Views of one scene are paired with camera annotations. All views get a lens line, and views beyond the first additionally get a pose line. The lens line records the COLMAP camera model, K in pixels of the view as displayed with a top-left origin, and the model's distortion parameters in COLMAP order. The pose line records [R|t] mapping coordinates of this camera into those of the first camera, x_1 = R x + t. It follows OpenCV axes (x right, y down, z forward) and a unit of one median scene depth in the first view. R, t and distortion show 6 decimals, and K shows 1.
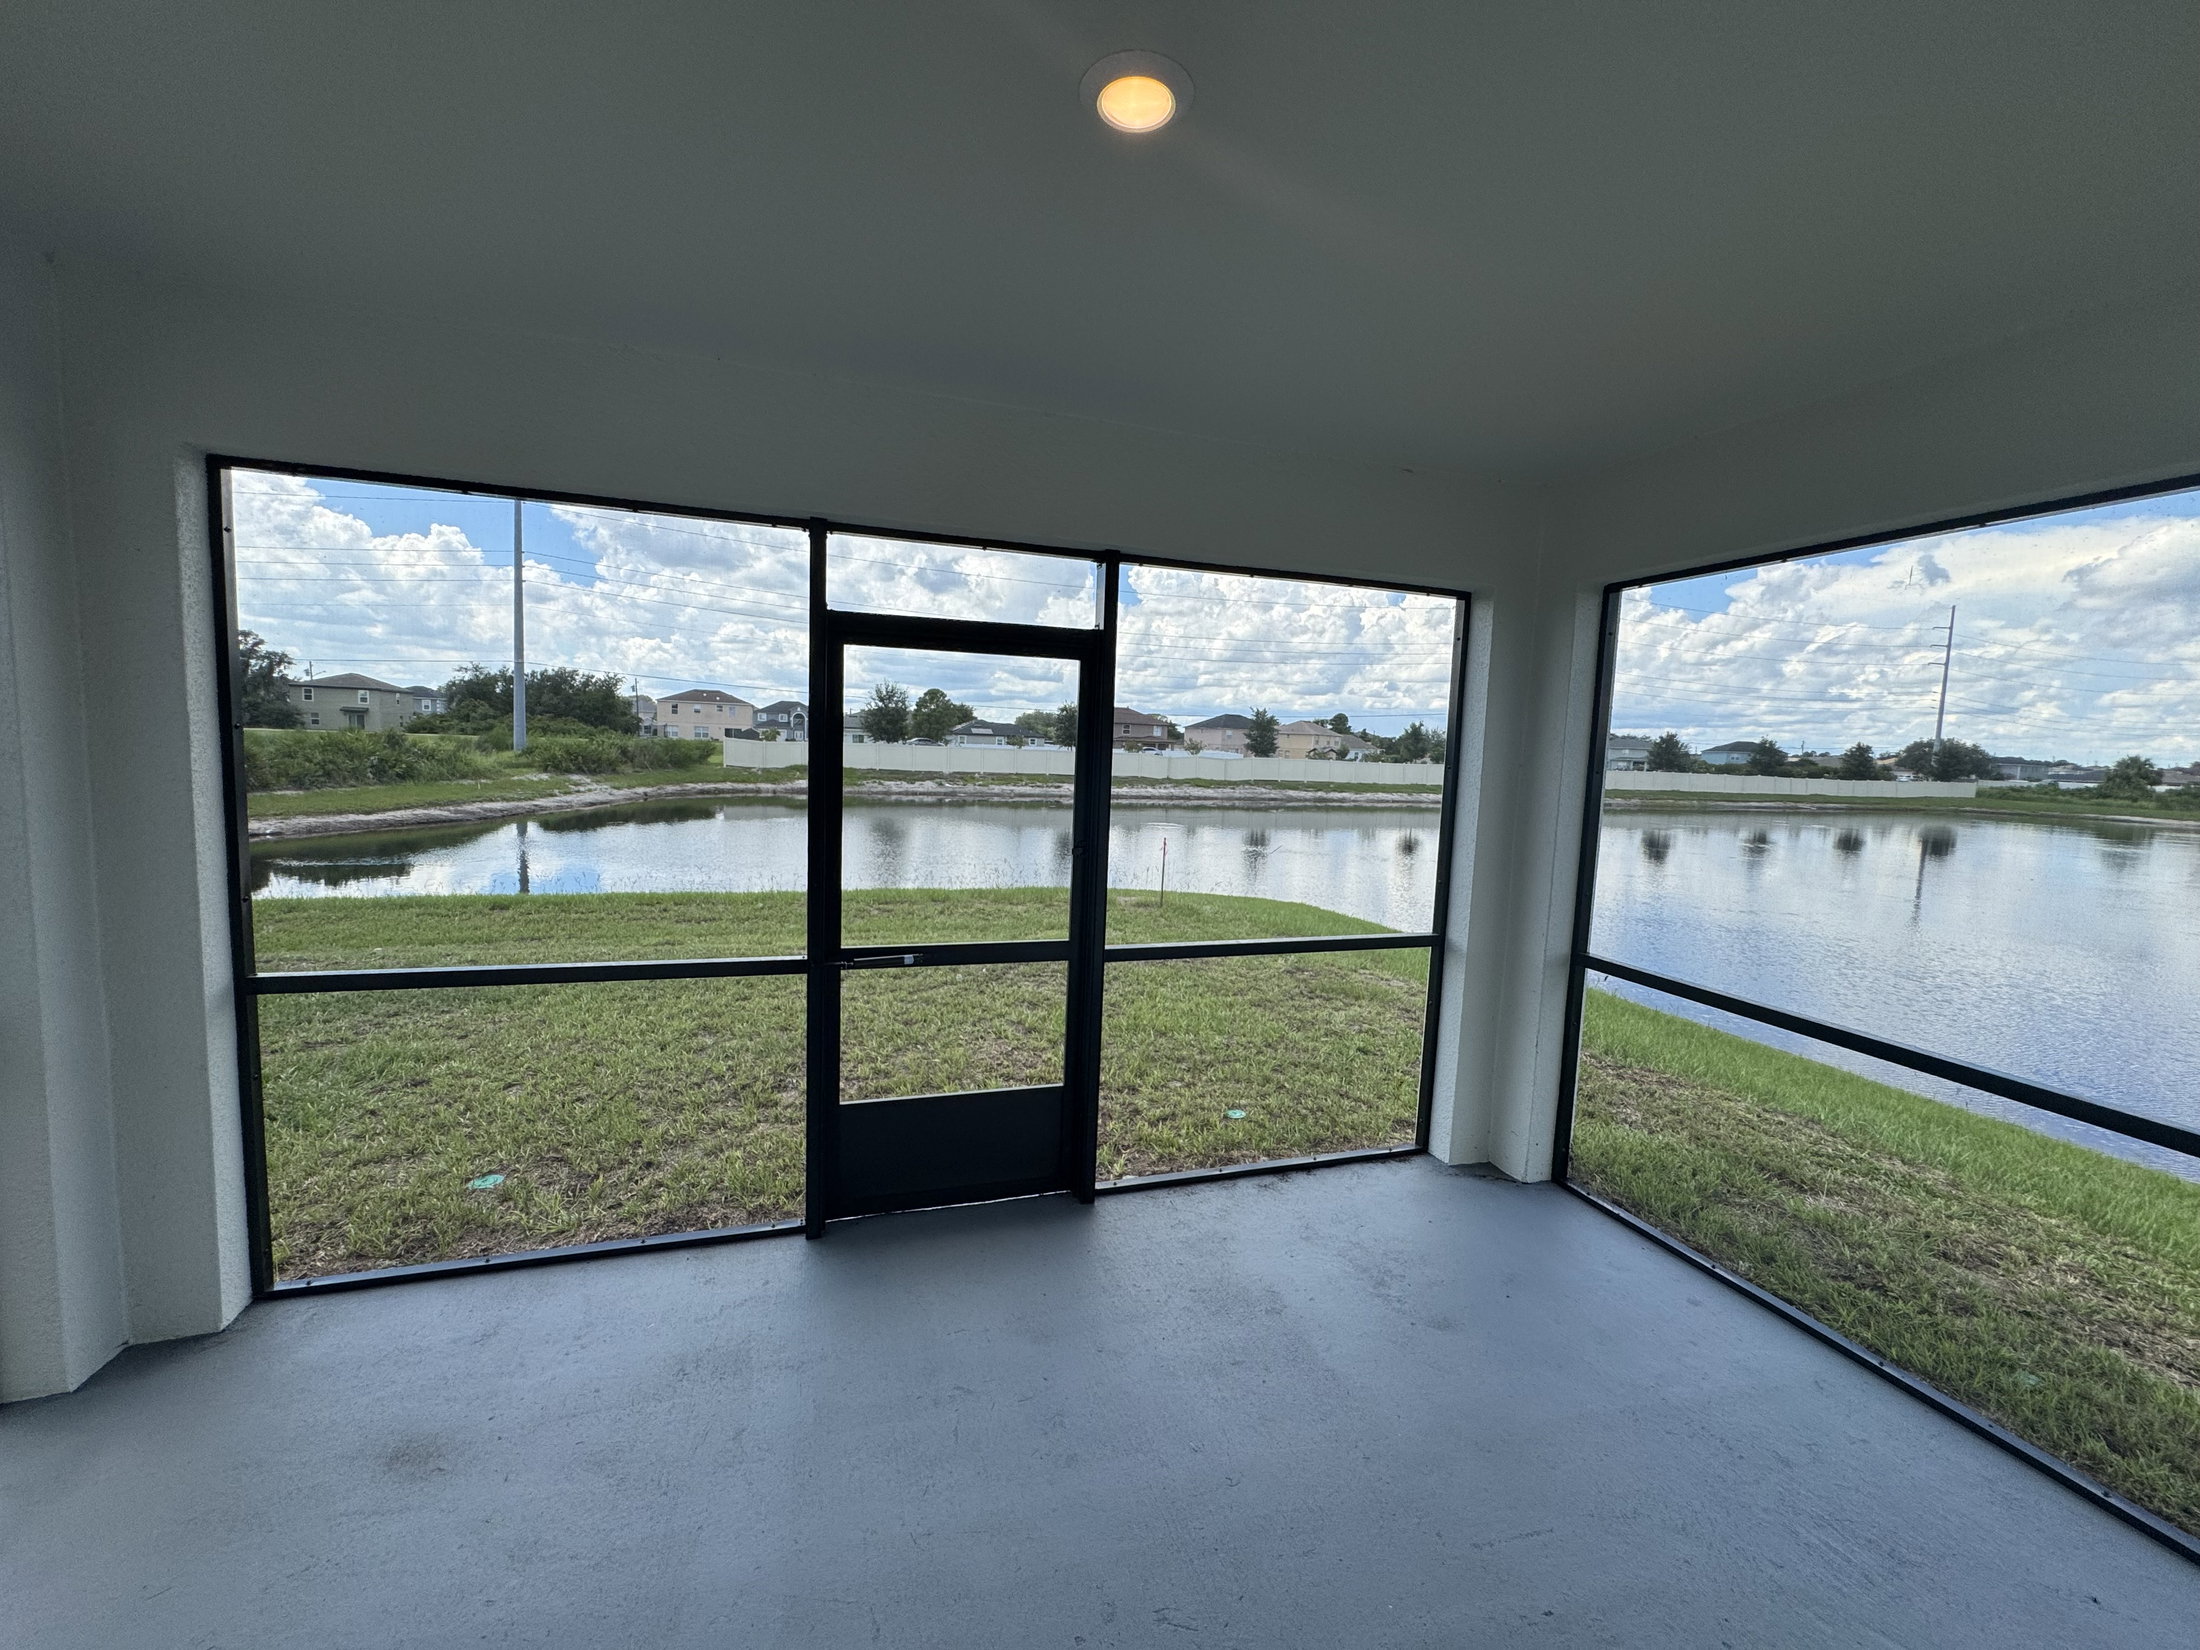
lens RADIAL K [[883.4, 0, 1100.0], [0, 883.4, 825.0], [0, 0, 1]] dist [0.002103, 0.000263]
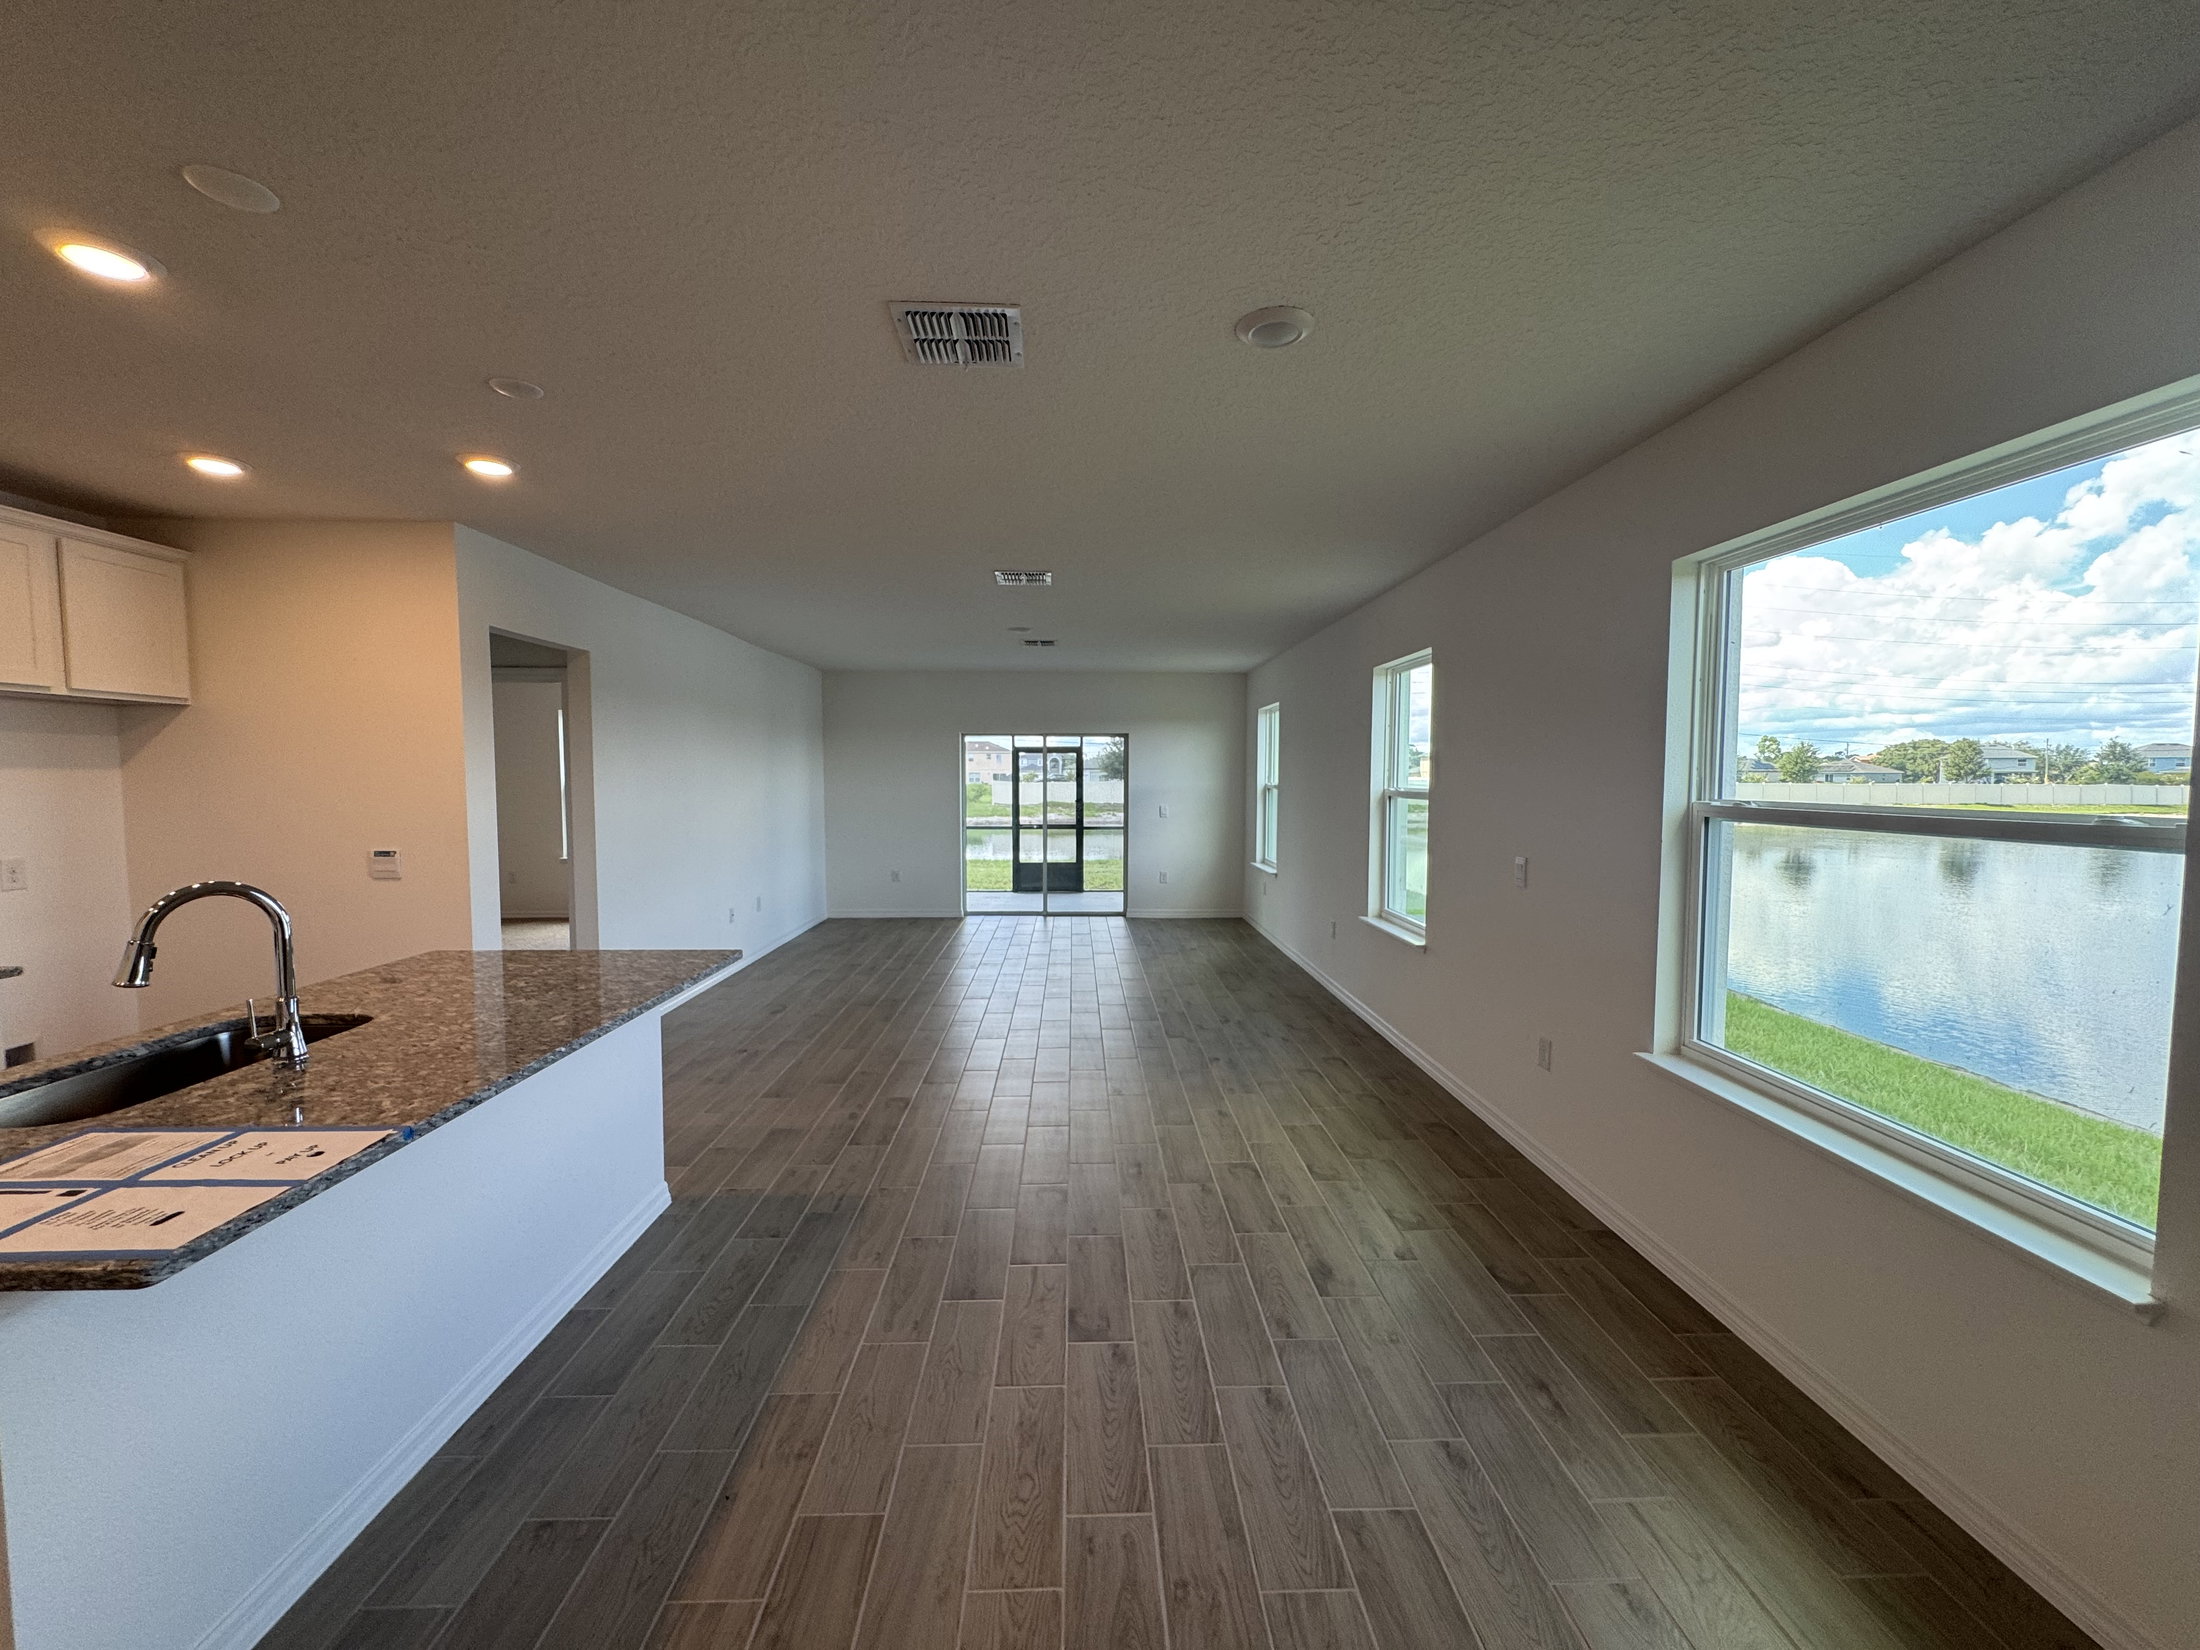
lens RADIAL K [[883.4, 0, 1100.0], [0, 883.4, 825.0], [0, 0, 1]] dist [0.002103, 0.000263]
pose [[0.977132, -0.015771, -0.212046, 0.931975], [0.007022, 0.999095, -0.041950, 0.311820], [0.212516, 0.039502, 0.976359, -2.892440]]
